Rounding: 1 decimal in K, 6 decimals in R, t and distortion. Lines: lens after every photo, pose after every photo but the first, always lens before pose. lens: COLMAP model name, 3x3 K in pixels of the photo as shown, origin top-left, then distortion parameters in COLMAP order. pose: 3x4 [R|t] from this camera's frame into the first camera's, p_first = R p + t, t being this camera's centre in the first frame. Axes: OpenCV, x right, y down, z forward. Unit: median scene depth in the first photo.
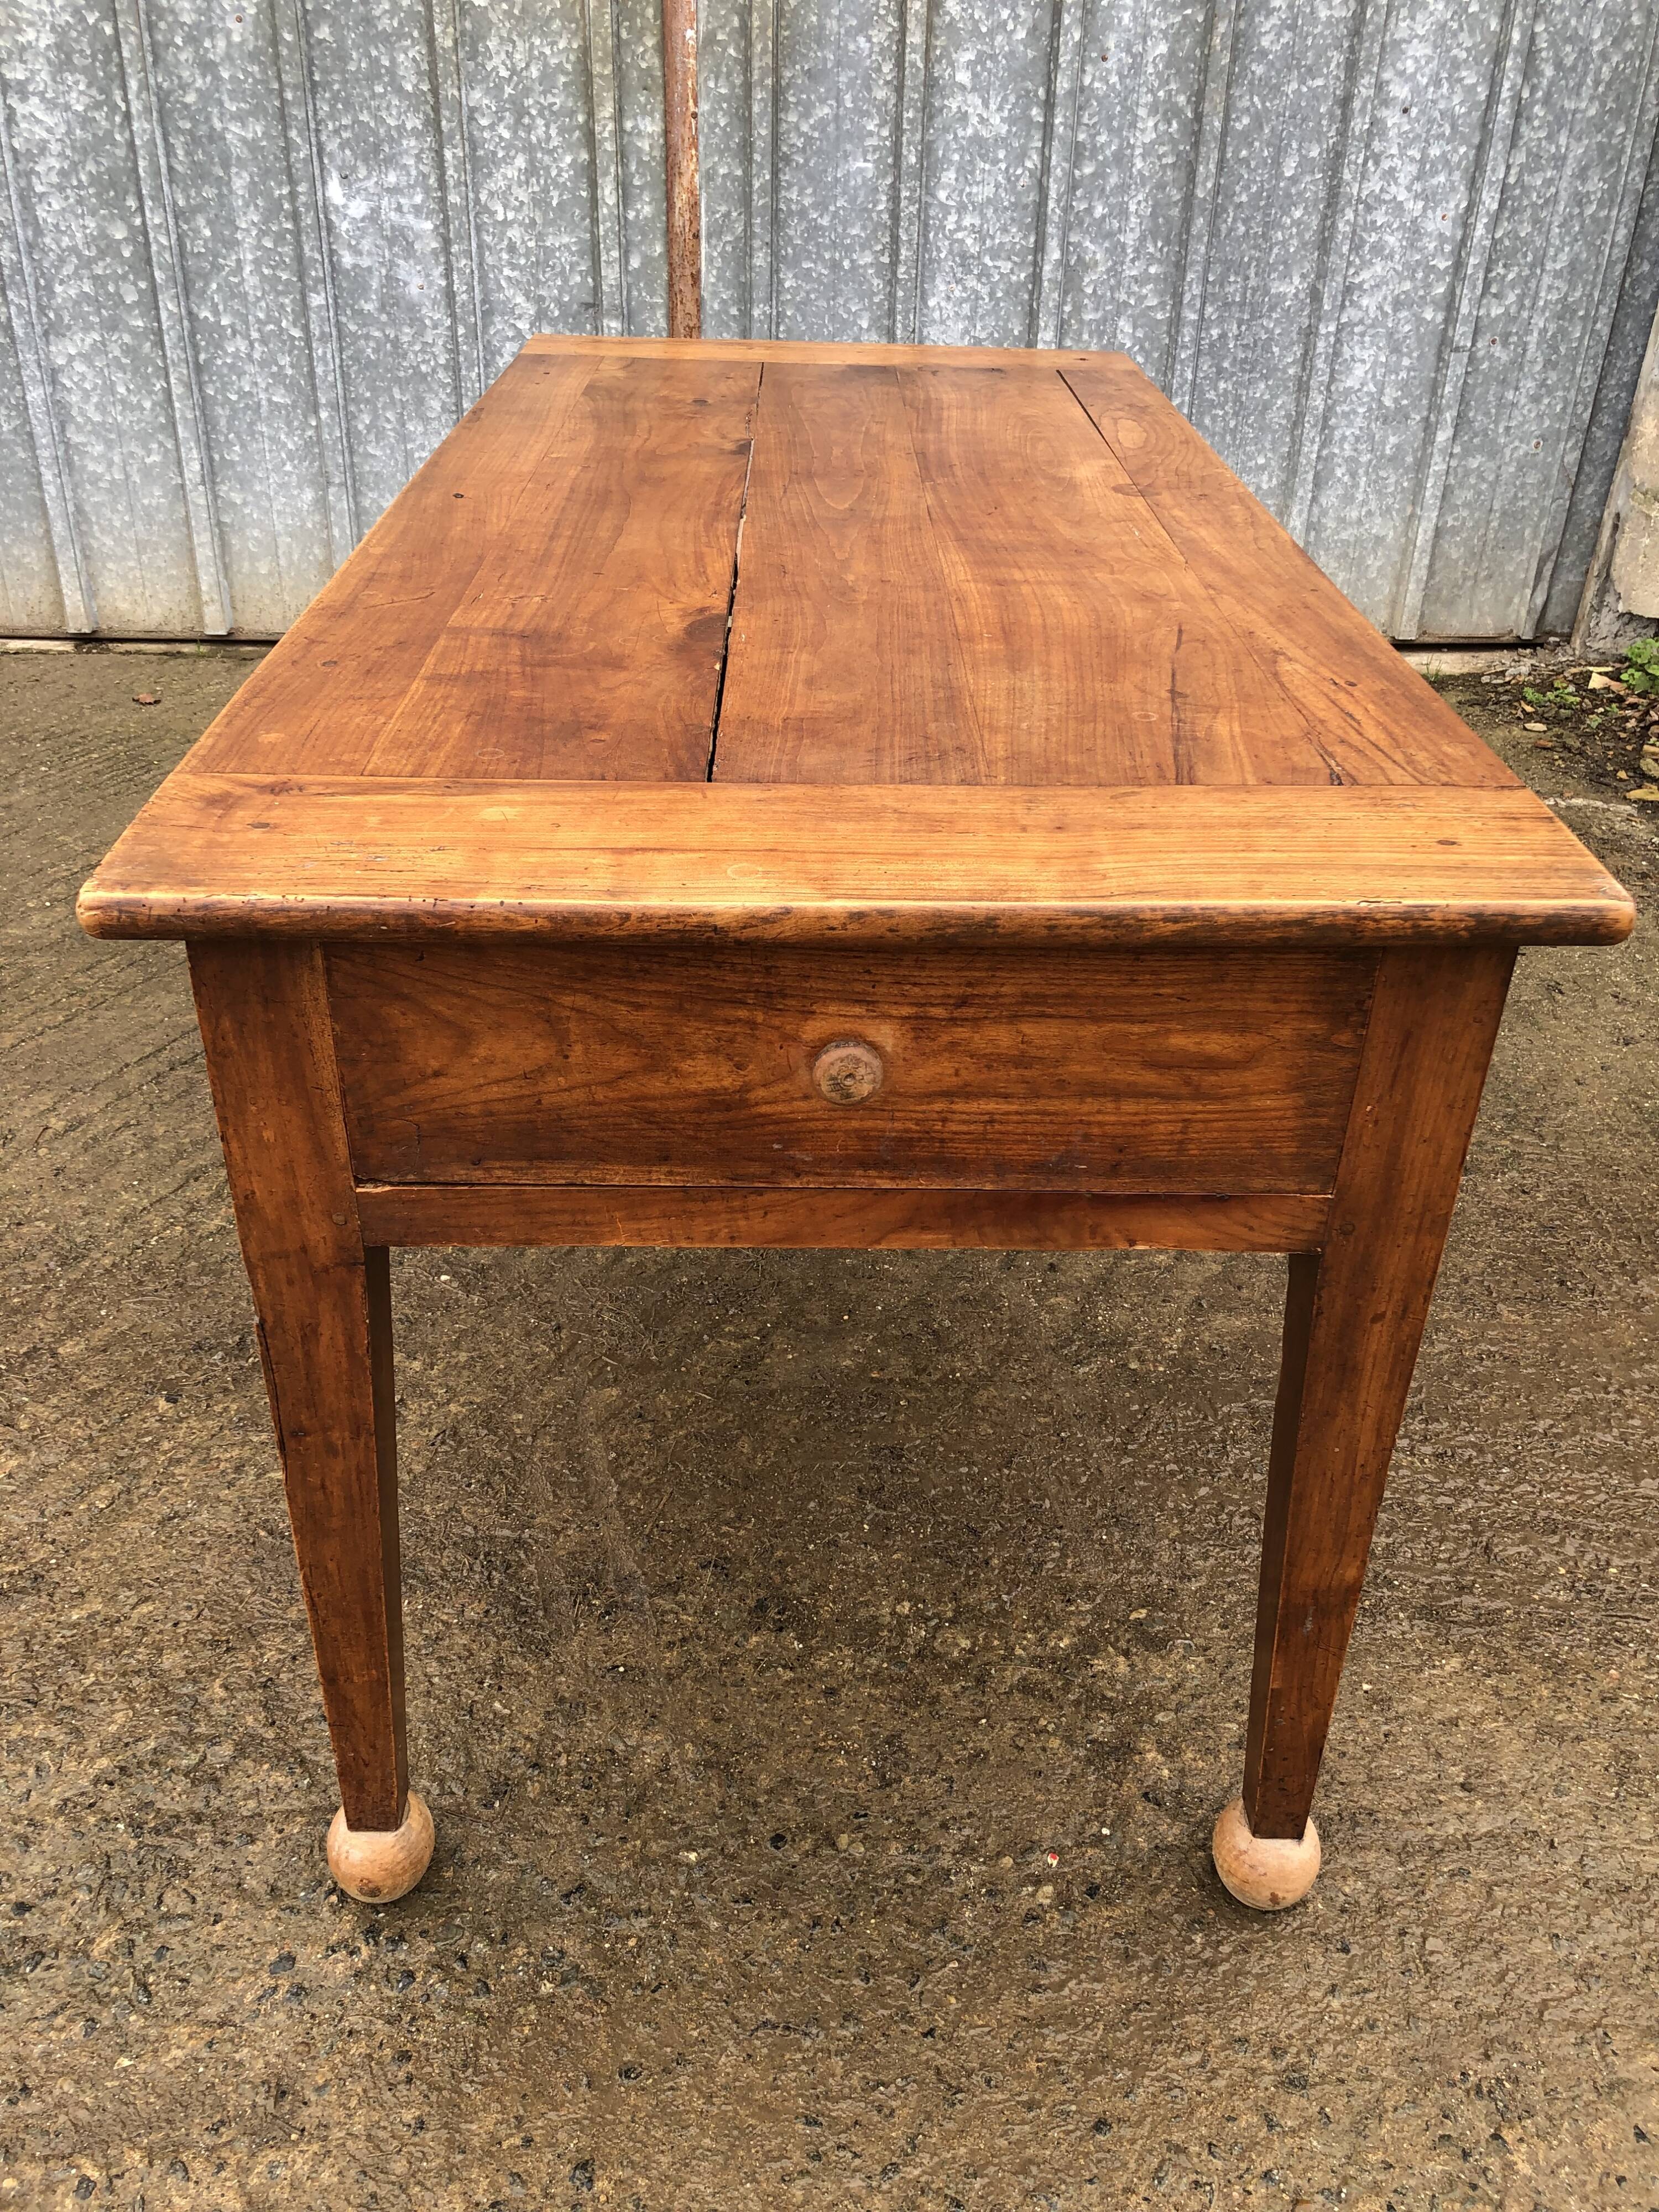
lens RADIAL K [[1804.1, 0, 830.7], [0, 1804.1, 1093.0], [0, 0, 1]] dist [0.007441, 0.032062]
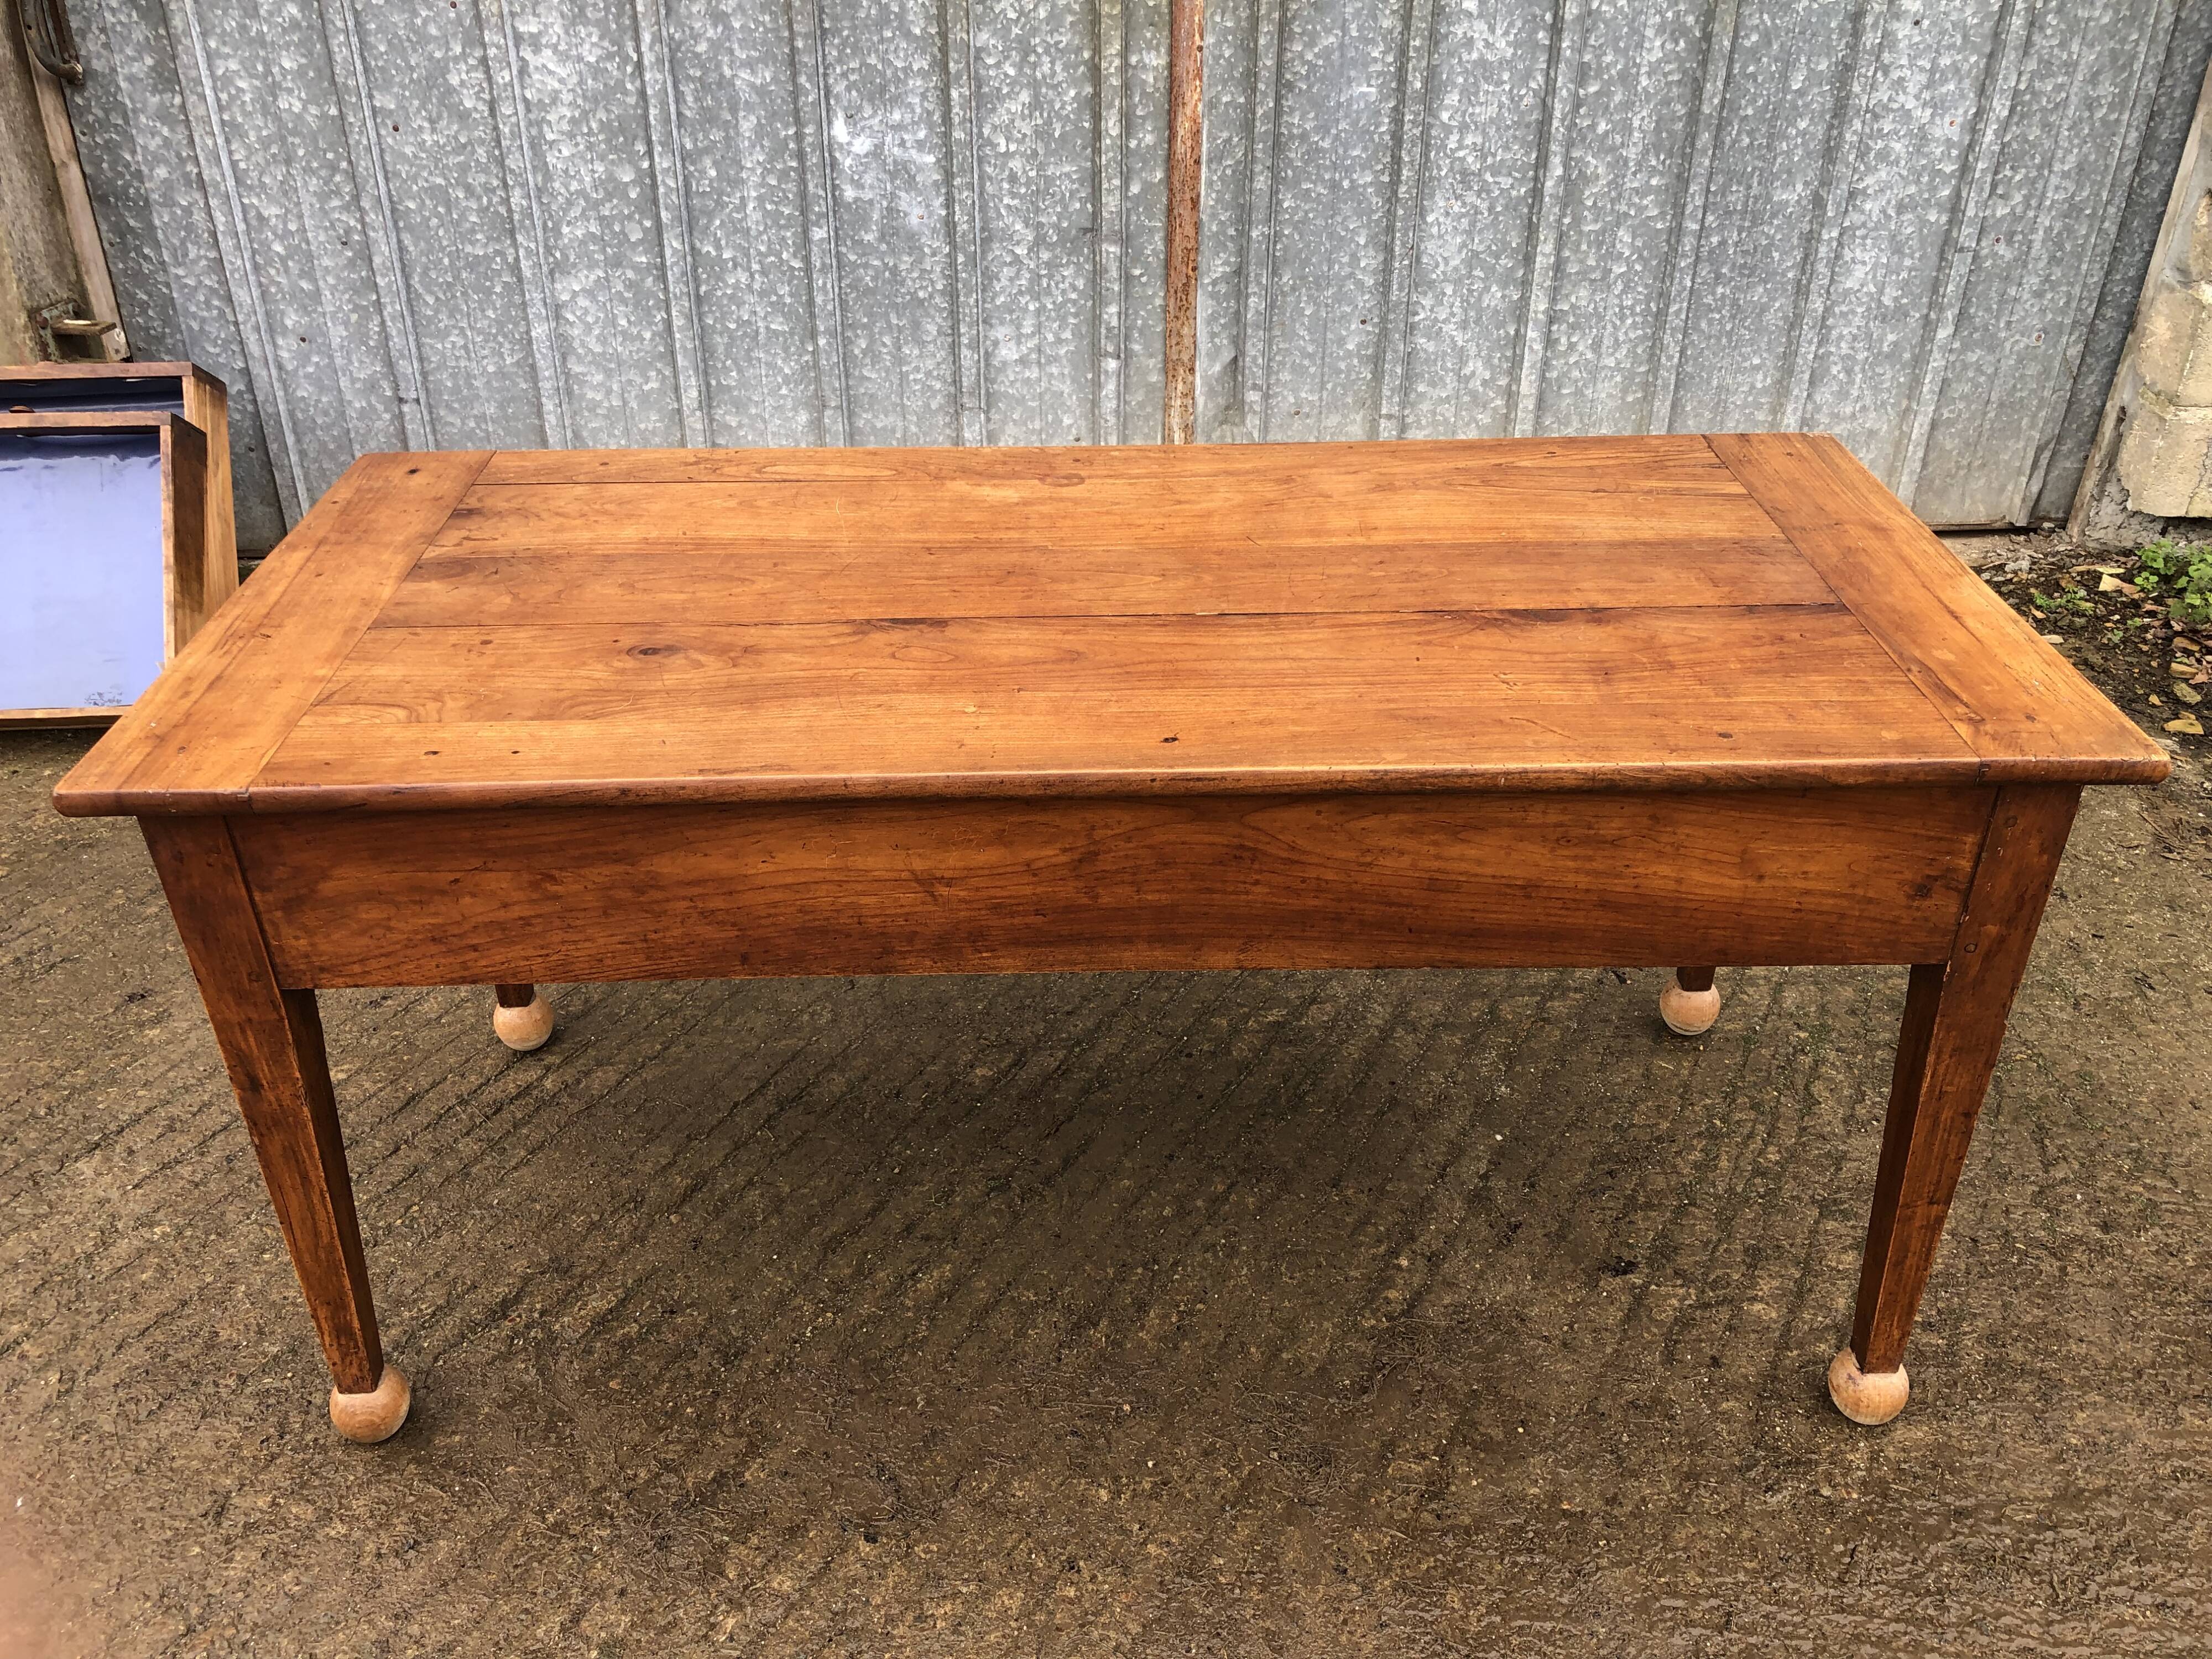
lens RADIAL K [[1815.1, 0, 1107.2], [0, 1815.1, 812.2], [0, 0, 1]] dist [-0.016042, 0.065409]
pose [[0.999641, -0.011018, -0.024440, -0.104077], [0.011149, 0.999924, 0.005216, -0.122006], [0.024381, -0.005487, 0.999688, -0.001599]]
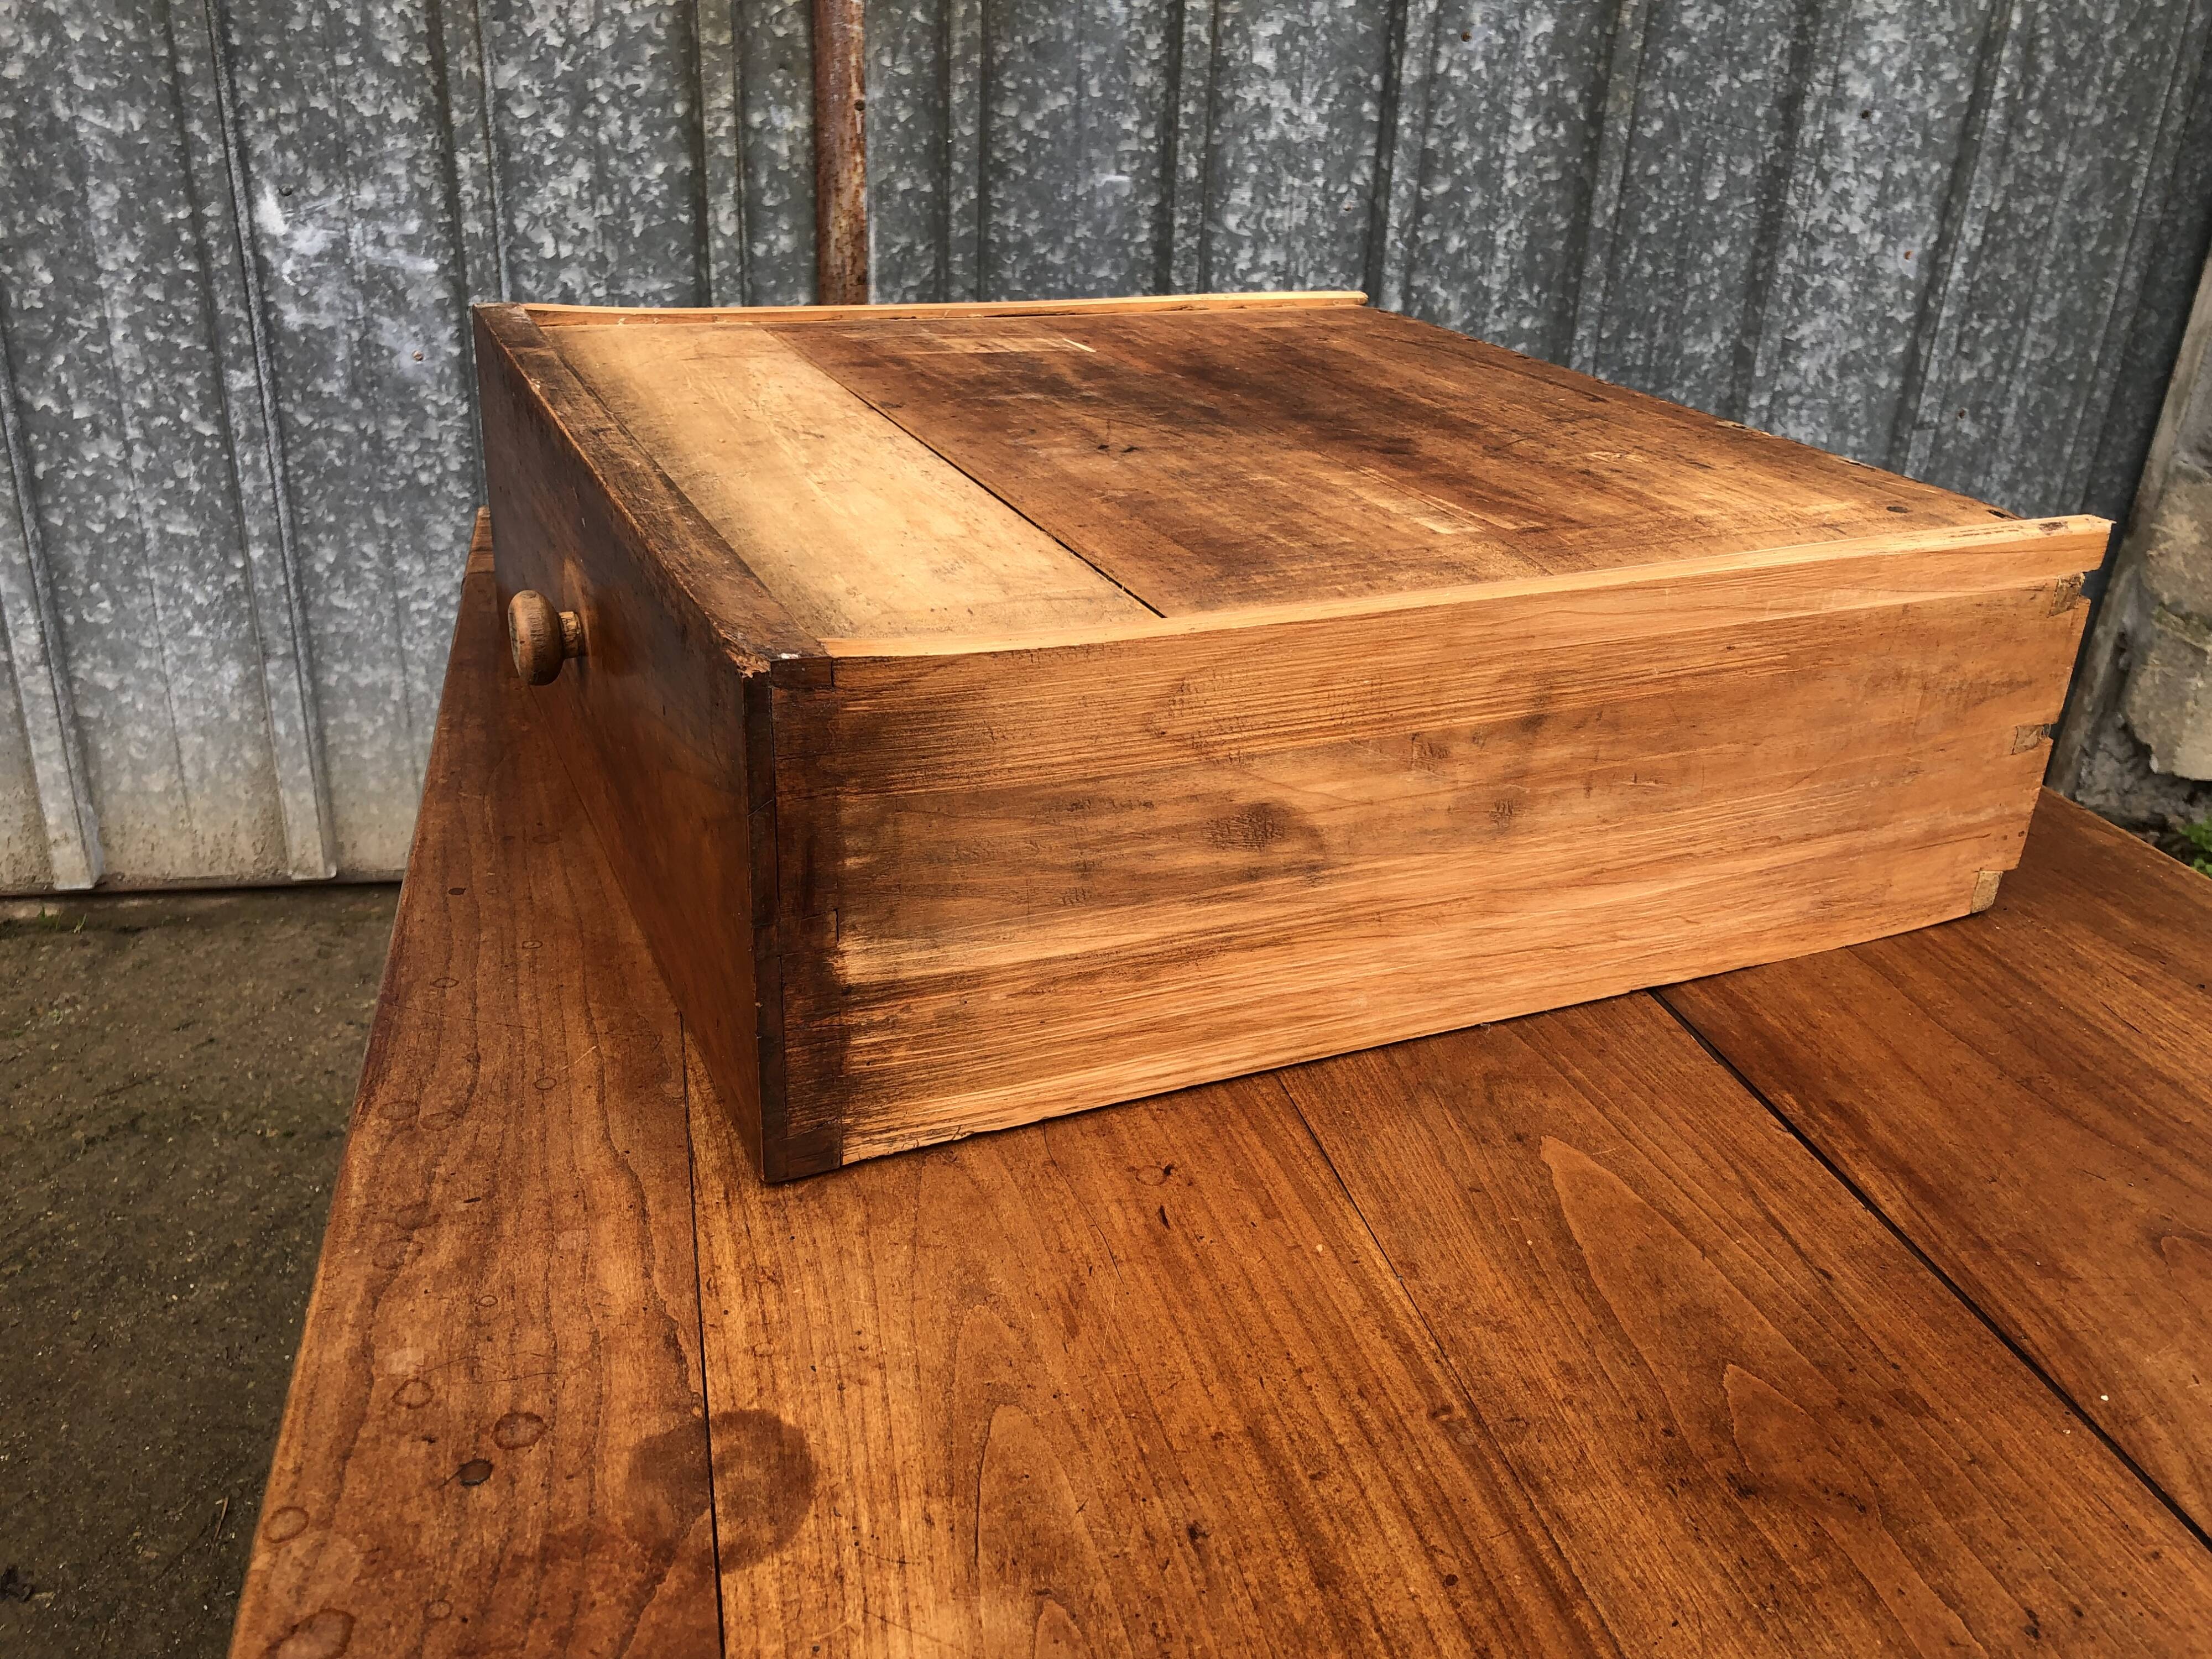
lens RADIAL K [[1800.9, 0, 1103.3], [0, 1800.9, 796.5], [0, 0, 1]] dist [-0.031069, 0.084878]
pose [[0.988771, -0.040748, 0.143773, -0.089422], [0.056687, 0.992471, -0.108572, -0.217736], [-0.138266, 0.115503, 0.983637, 0.382345]]
